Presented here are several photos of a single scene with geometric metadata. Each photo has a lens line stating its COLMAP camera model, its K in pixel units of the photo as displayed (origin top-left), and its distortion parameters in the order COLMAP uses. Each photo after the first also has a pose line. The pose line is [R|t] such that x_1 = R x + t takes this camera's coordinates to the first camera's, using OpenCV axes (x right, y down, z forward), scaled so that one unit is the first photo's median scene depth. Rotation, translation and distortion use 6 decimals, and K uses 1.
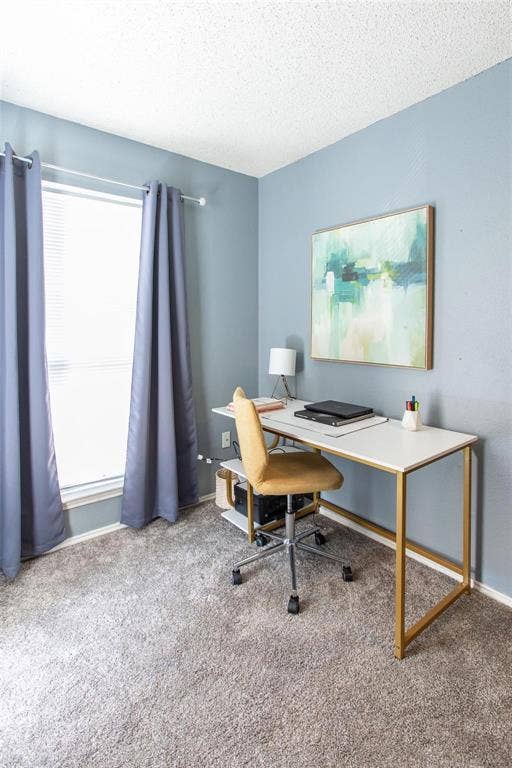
lens RADIAL K [[383.3, 0, 257.3], [0, 383.3, 331.1], [0, 0, 1]] dist [-0.024003, 0.028934]
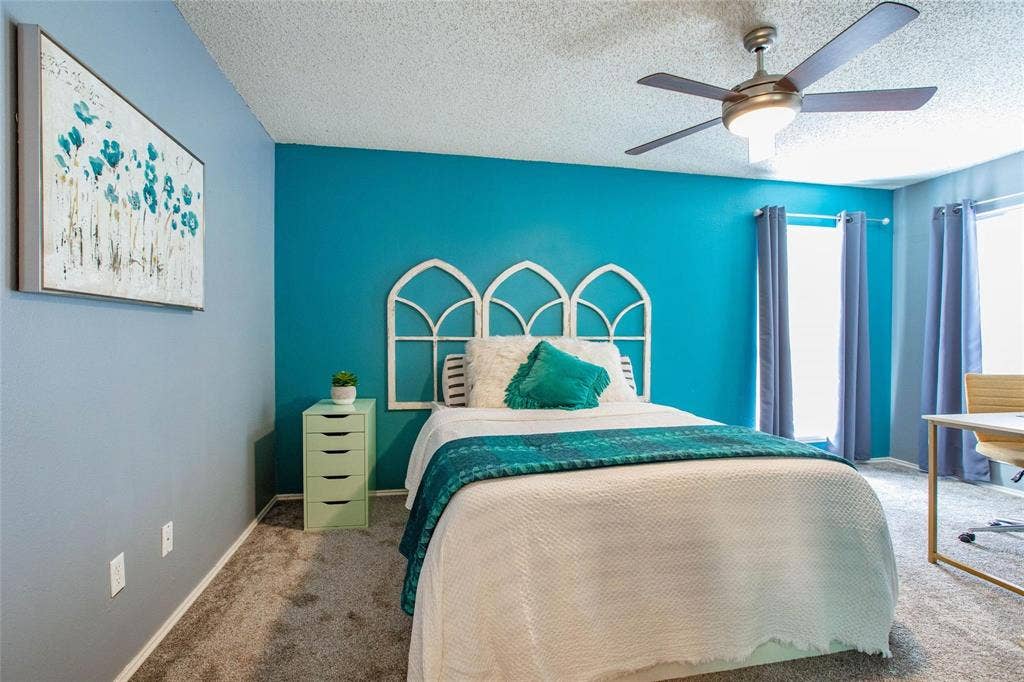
lens RADIAL K [[472.3, 0, 512.0], [0, 472.3, 341.0], [0, 0, 1]] dist [-0.001197, 0.000554]
pose [[-0.451855, 0.002348, -0.892089, 1.661210], [-0.006799, 0.999958, 0.006076, 0.062717], [0.892066, 0.008810, -0.451820, 0.261145]]
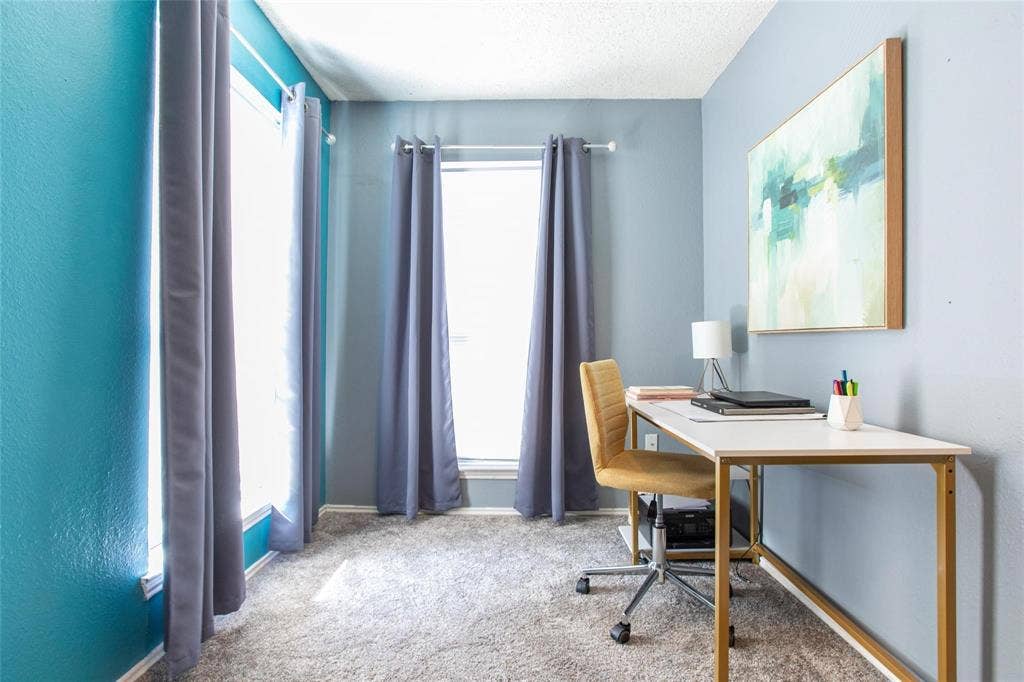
lens RADIAL K [[472.3, 0, 512.0], [0, 472.3, 341.0], [0, 0, 1]] dist [-0.001197, 0.000554]
pose [[0.776619, -0.000646, -0.629971, 0.397418], [-0.012500, 0.999787, -0.016435, 0.121279], [0.629847, 0.020638, 0.776445, 0.093566]]
